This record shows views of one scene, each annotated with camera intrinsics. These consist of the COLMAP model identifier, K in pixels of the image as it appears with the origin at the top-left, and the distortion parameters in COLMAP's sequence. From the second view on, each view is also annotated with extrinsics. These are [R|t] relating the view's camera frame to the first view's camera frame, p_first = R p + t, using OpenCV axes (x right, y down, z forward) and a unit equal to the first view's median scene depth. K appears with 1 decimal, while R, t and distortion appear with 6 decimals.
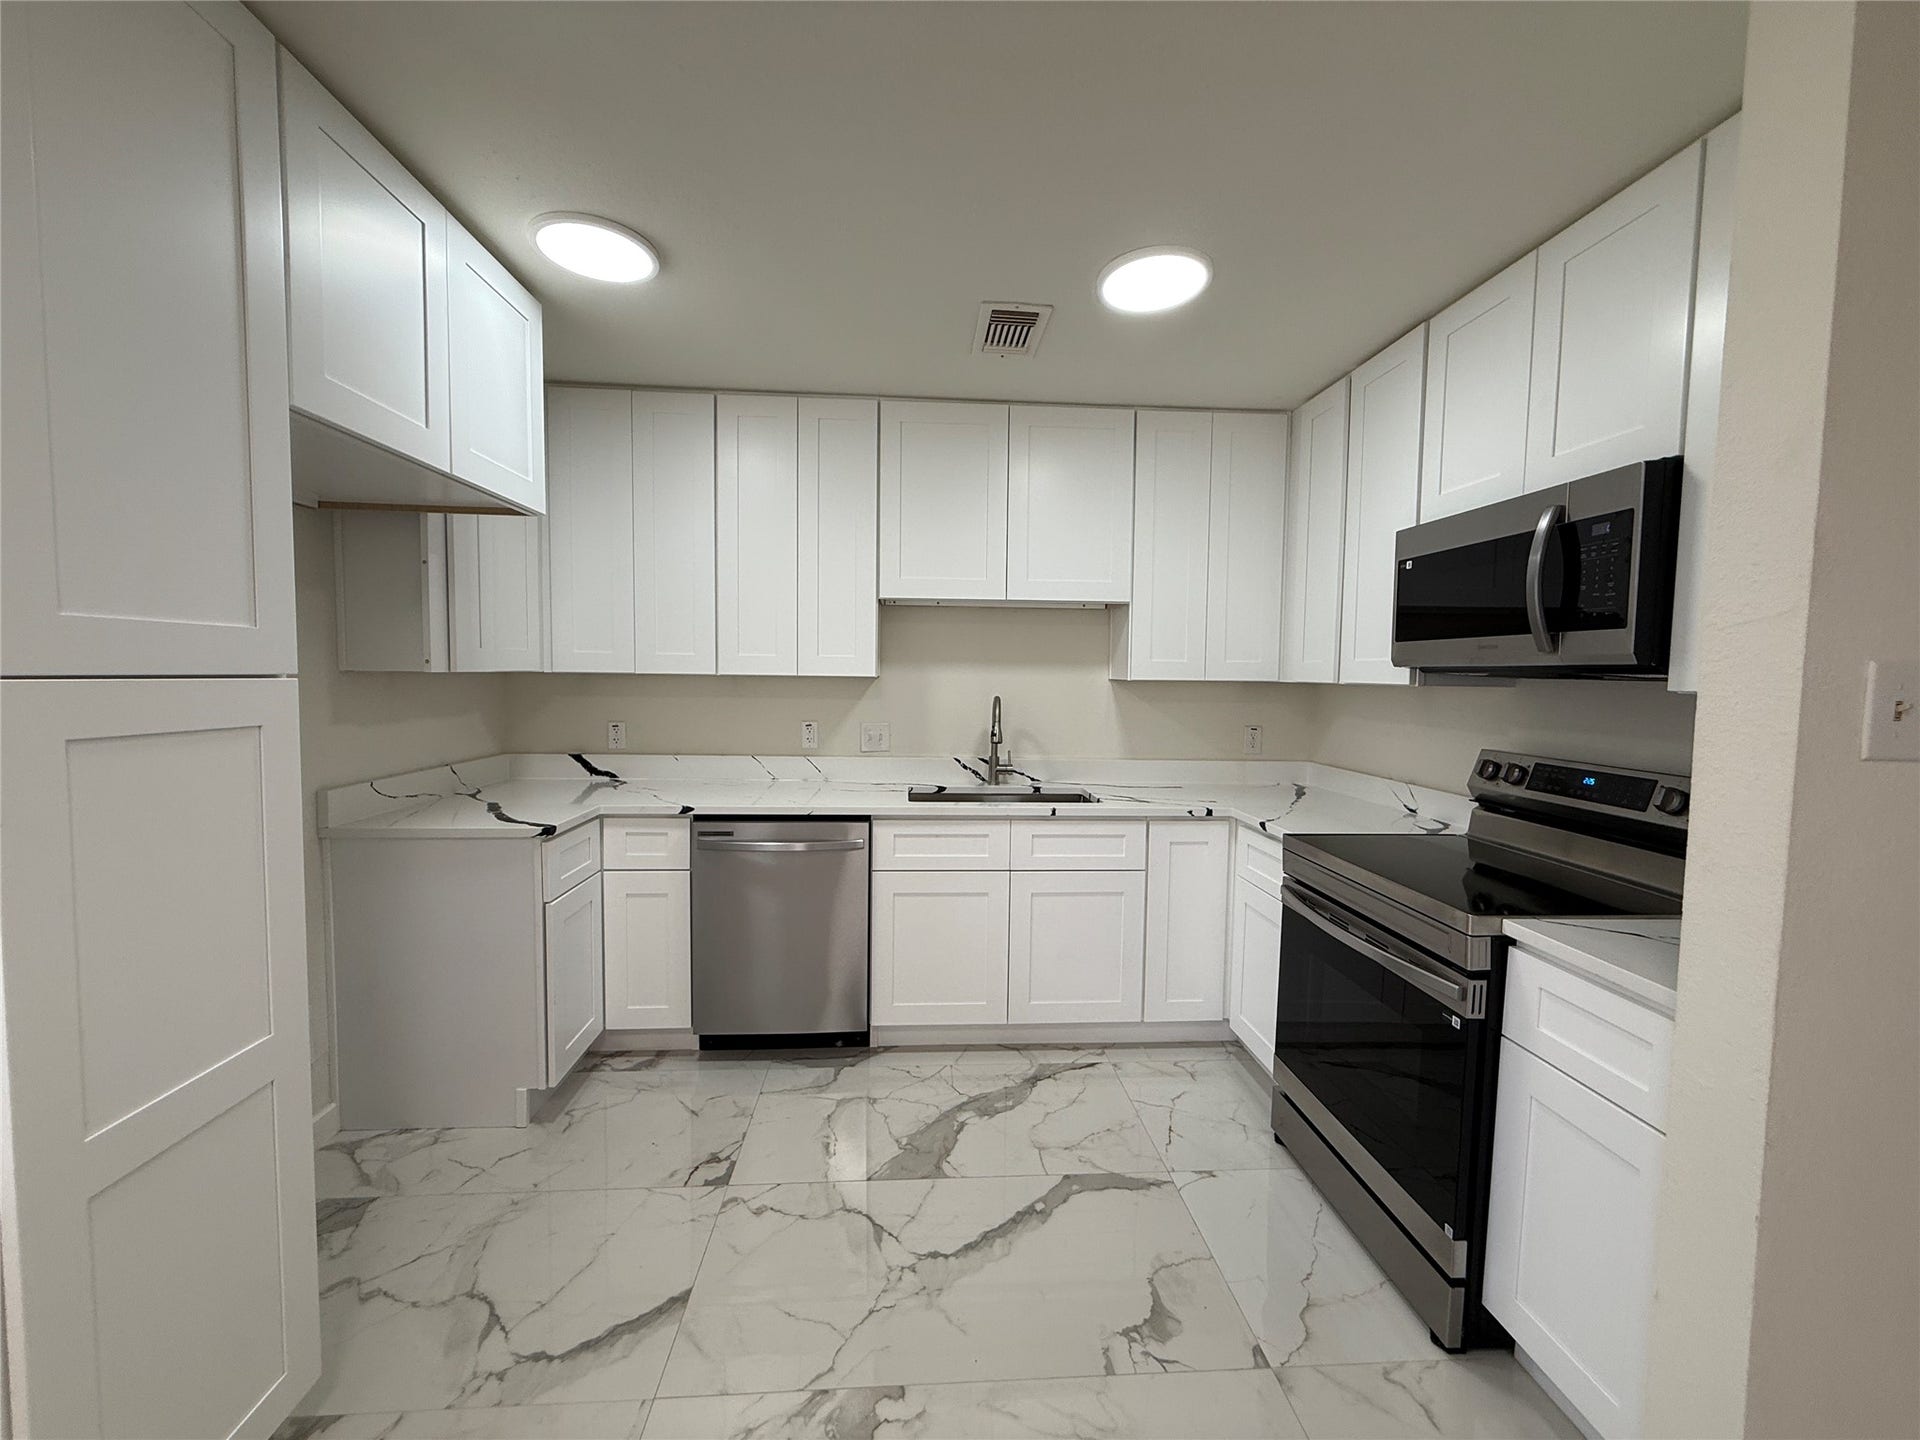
lens RADIAL K [[764.8, 0, 955.4], [0, 764.8, 716.3], [0, 0, 1]] dist [0.000240, 0.000469]
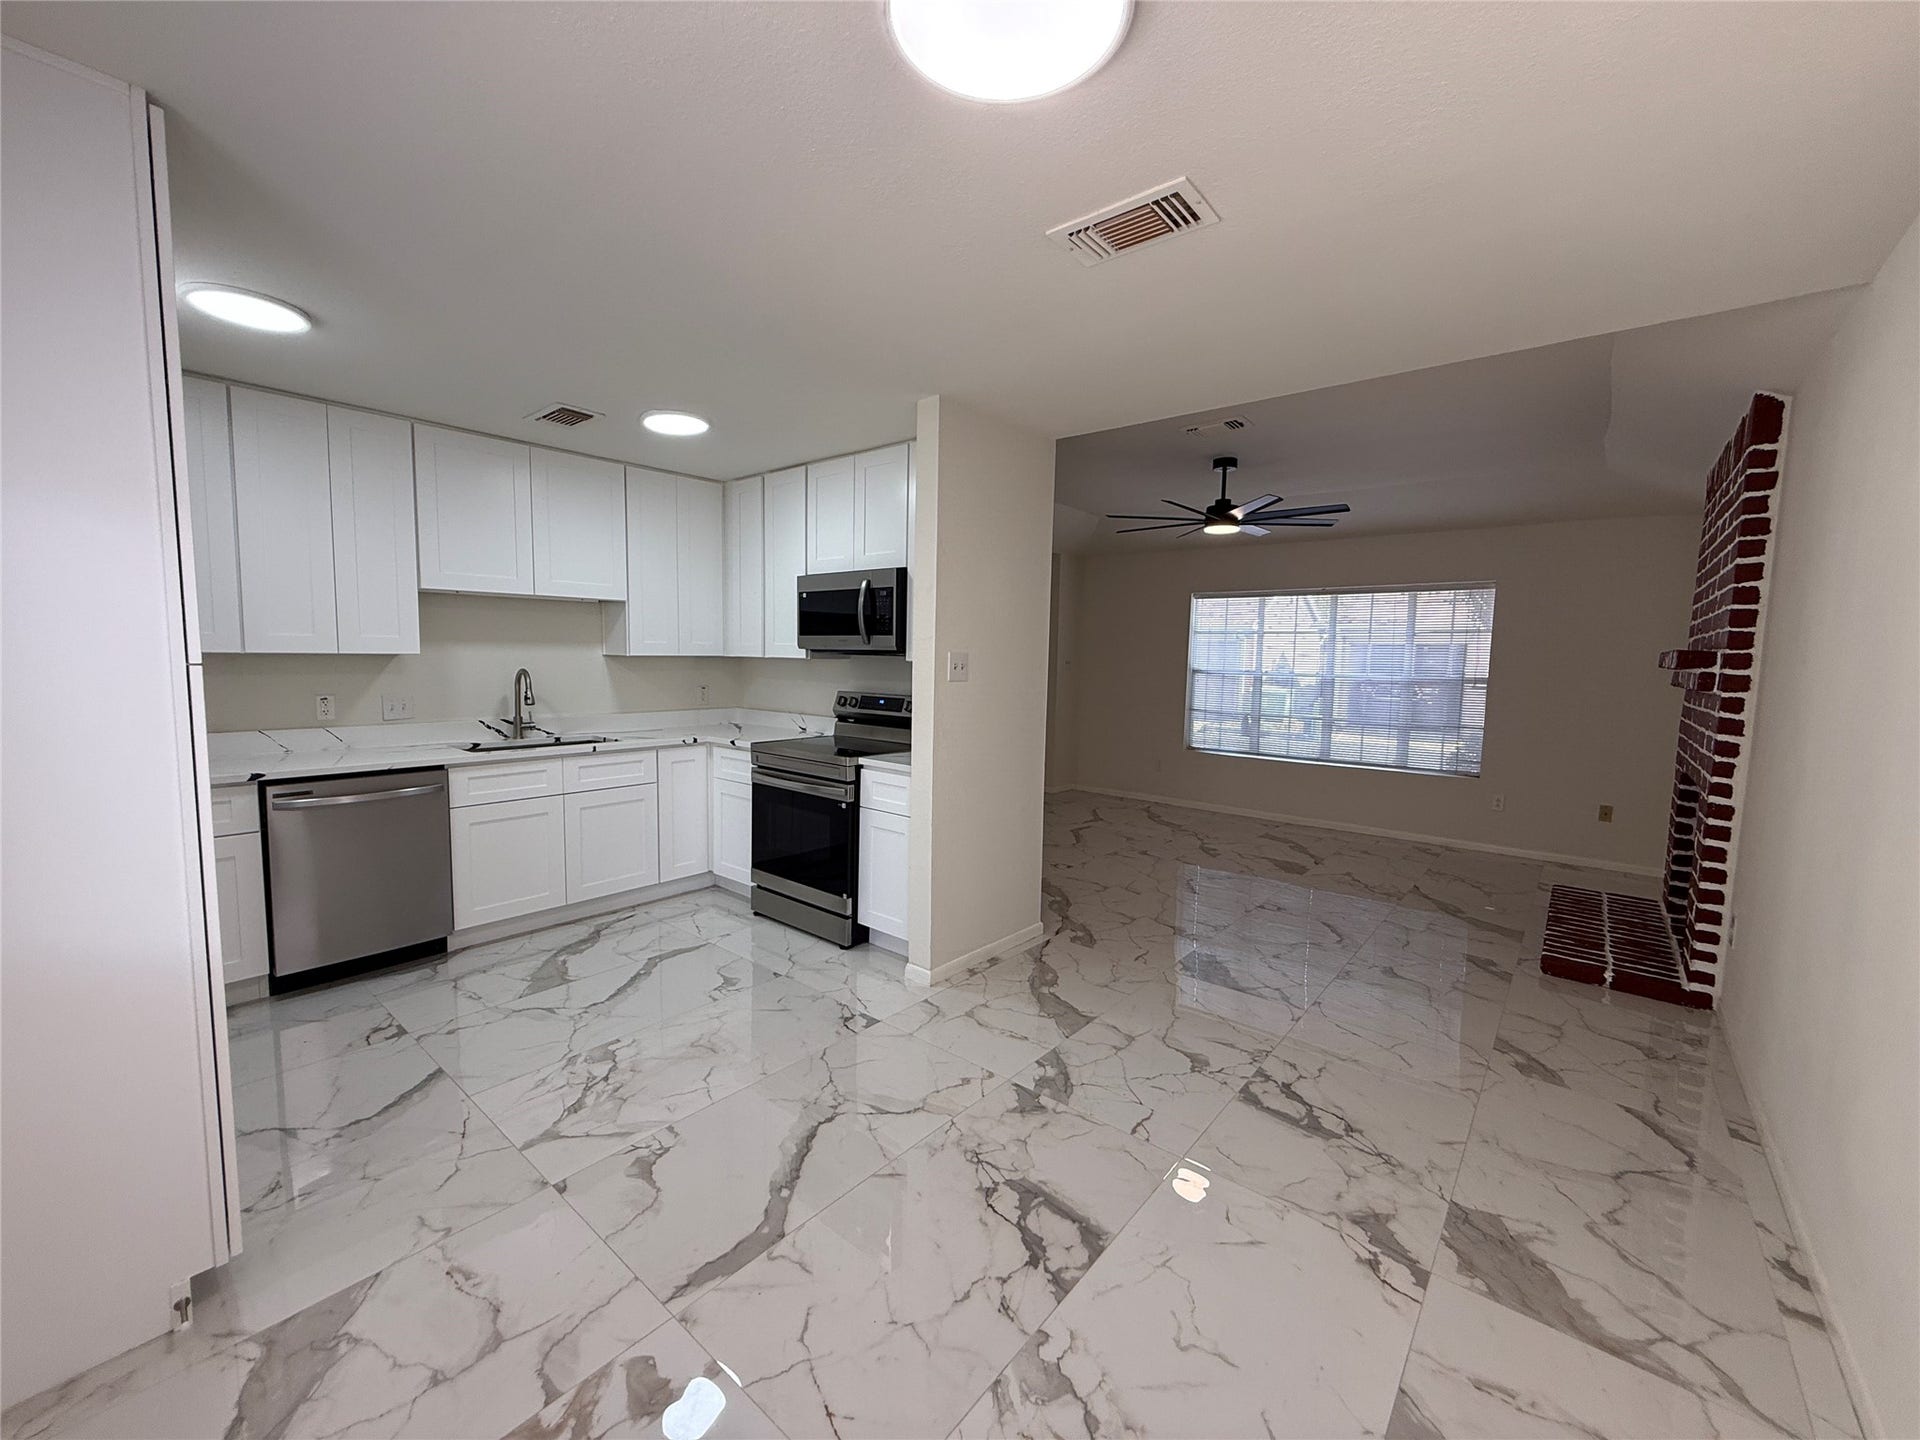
lens RADIAL K [[764.8, 0, 957.5], [0, 764.8, 714.5], [0, 0, 1]] dist [0.000240, 0.000469]
pose [[0.689814, -0.061828, 0.721342, -0.489312], [0.034826, 0.998027, 0.052240, 0.011635], [-0.723148, -0.010914, 0.690606, -0.542088]]
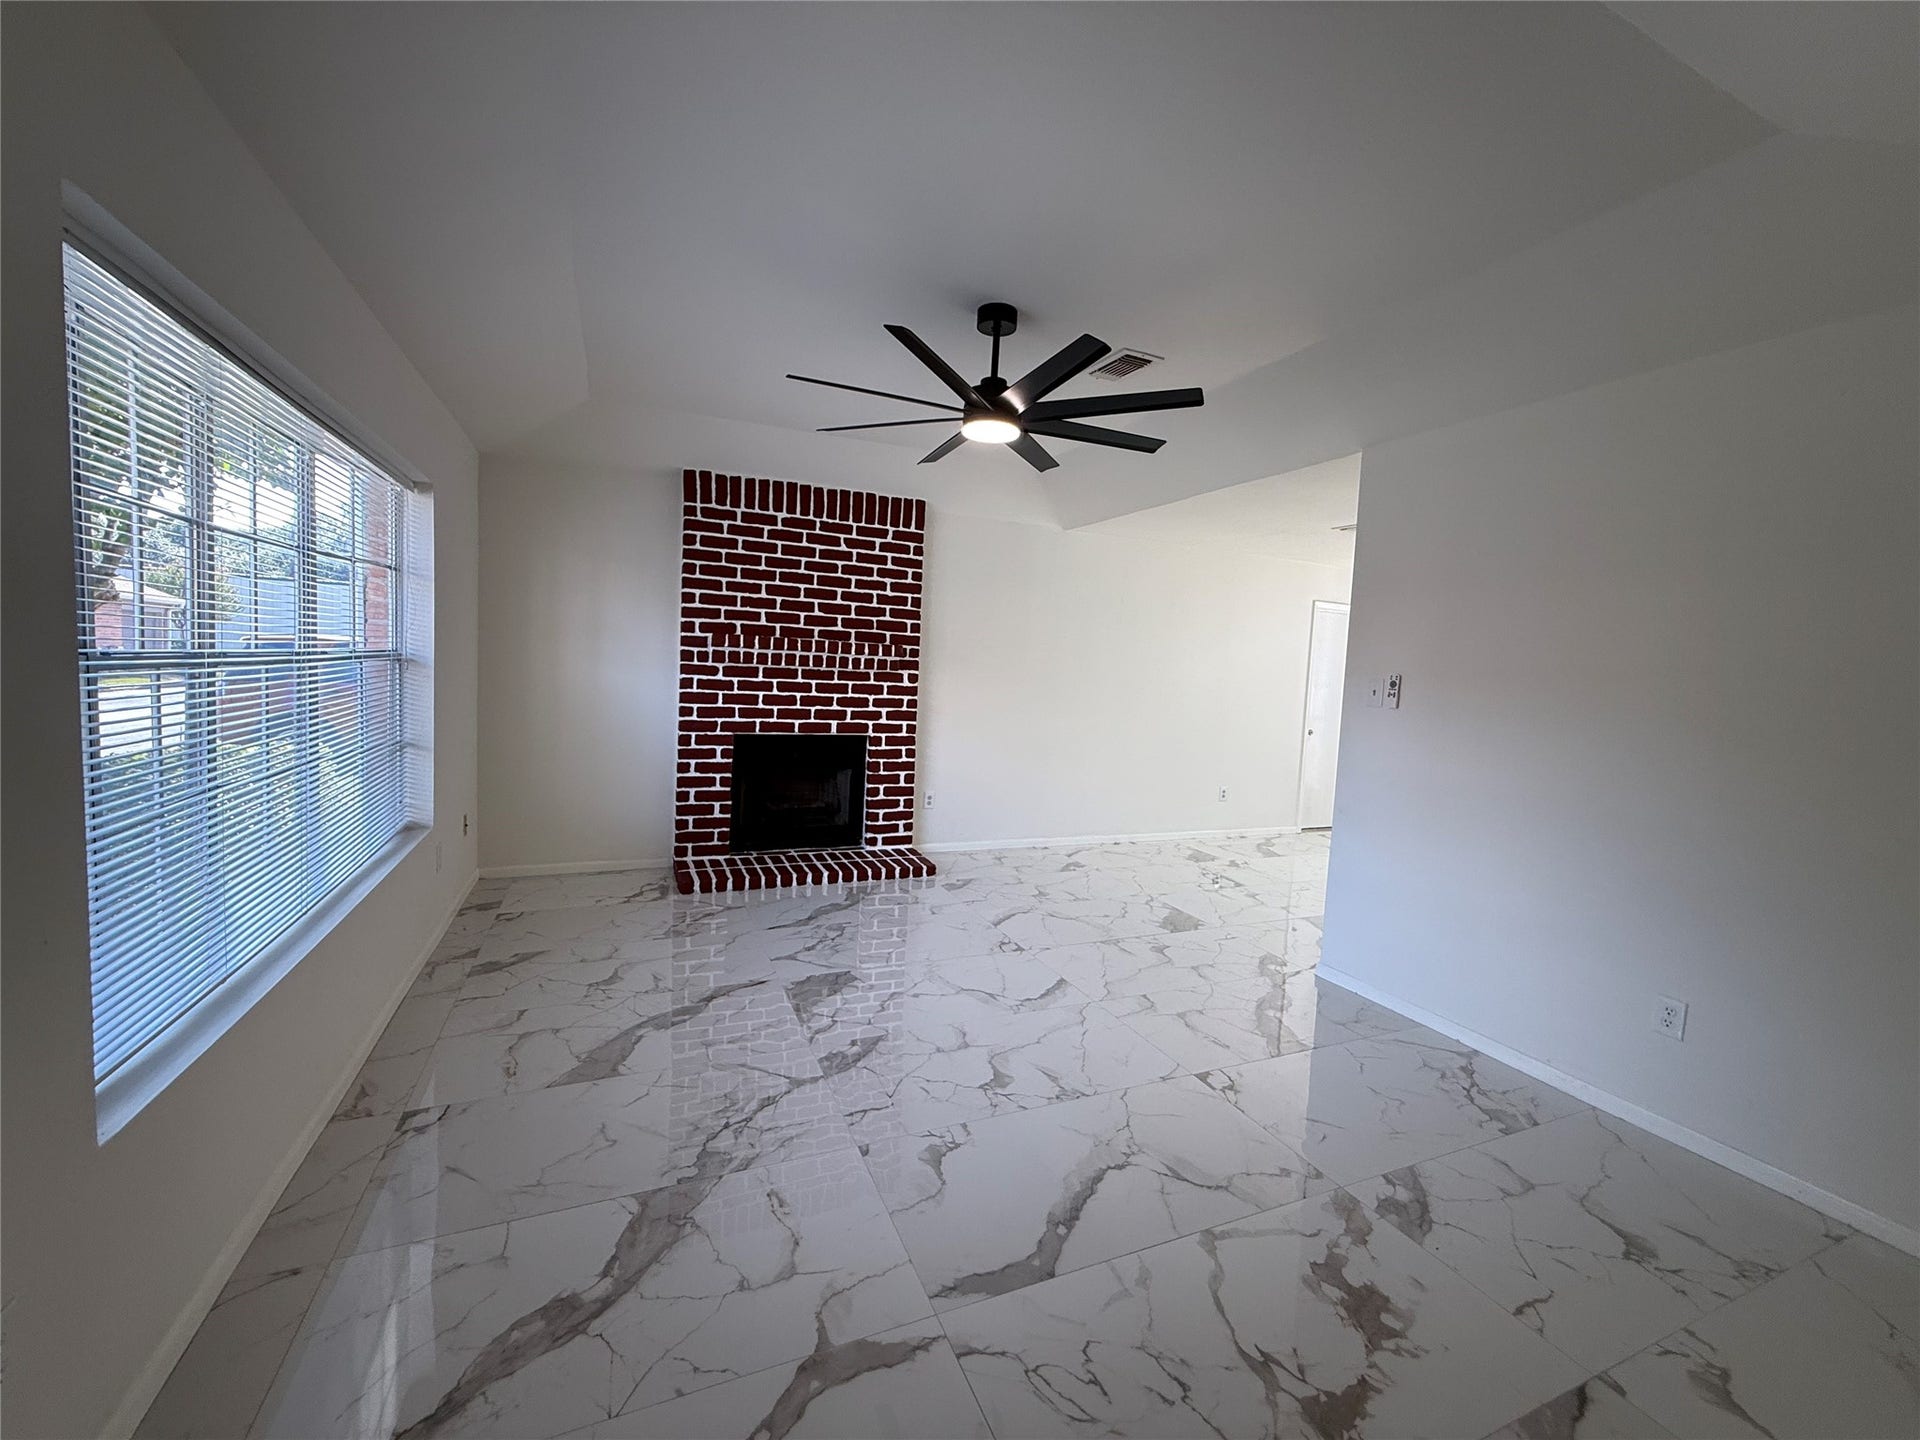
lens RADIAL K [[764.8, 0, 947.5], [0, 764.8, 711.2], [0, 0, 1]] dist [0.000240, 0.000469]
pose [[-0.942074, -0.048312, -0.331907, 2.012076], [-0.089077, 0.990073, 0.108720, -0.052643], [0.323360, 0.131988, -0.937026, 1.573266]]
